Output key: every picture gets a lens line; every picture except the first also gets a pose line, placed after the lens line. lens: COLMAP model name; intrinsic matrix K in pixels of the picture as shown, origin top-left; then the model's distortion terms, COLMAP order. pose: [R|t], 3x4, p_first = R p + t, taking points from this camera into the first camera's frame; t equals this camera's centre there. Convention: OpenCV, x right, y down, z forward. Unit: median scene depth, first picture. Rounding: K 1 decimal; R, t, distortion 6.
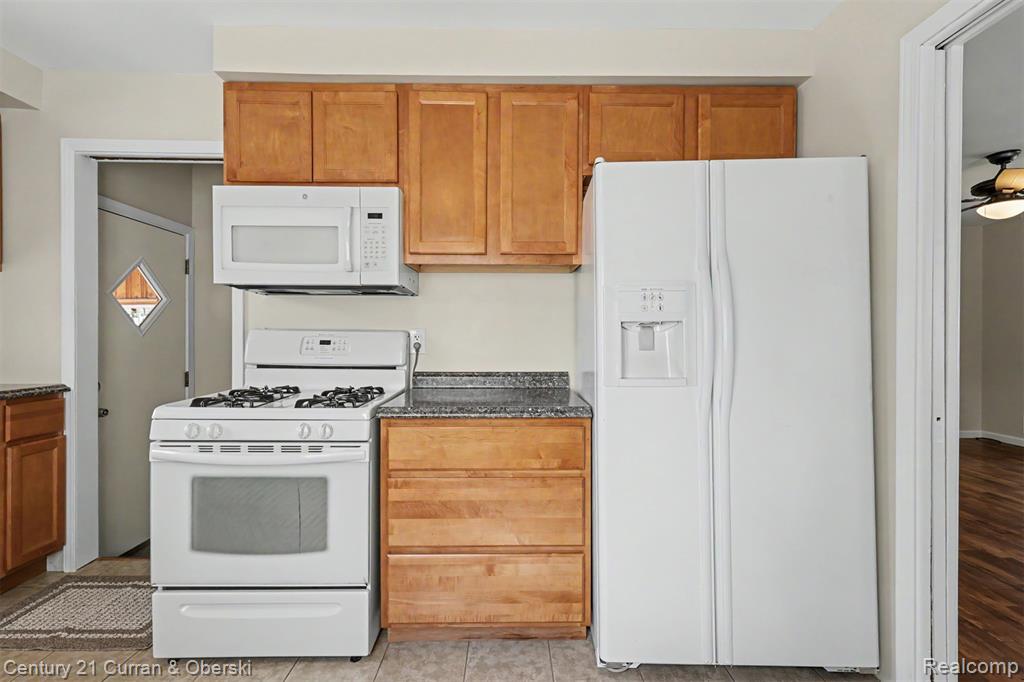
lens RADIAL K [[449.0, 0, 507.7], [0, 449.0, 335.7], [0, 0, 1]] dist [0.008408, 0.000018]
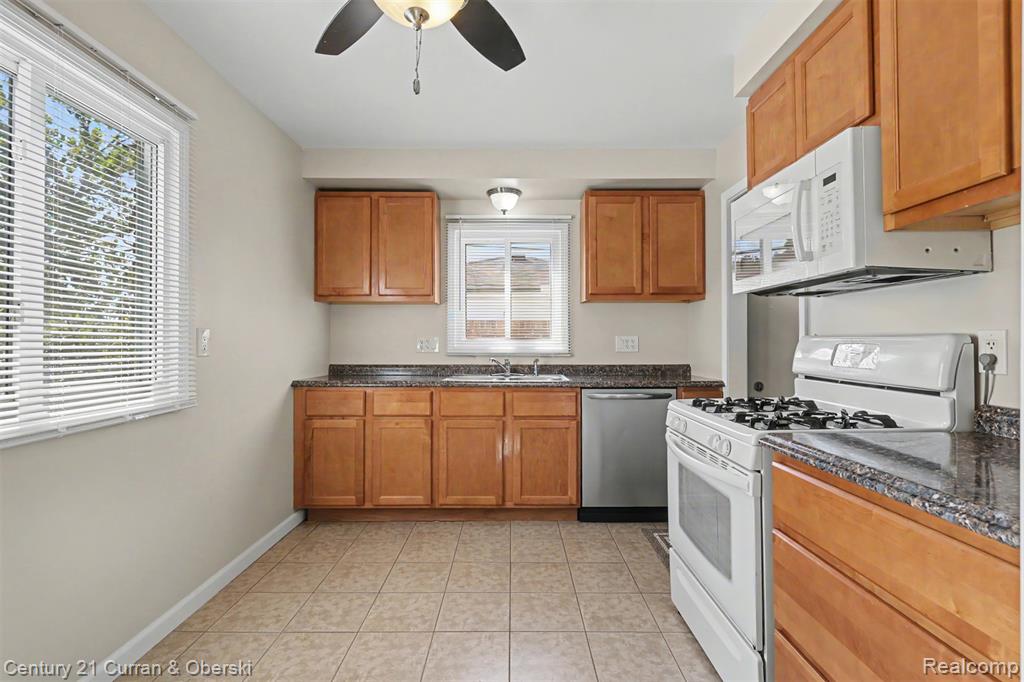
lens RADIAL K [[493.9, 0, 515.5], [0, 493.9, 330.2], [0, 0, 1]] dist [-0.000493, 0.000435]
pose [[-0.031466, -0.028703, -0.999093, 0.505207], [0.006653, 0.999559, -0.028926, -0.000069], [0.999483, -0.007557, -0.031261, 0.491004]]
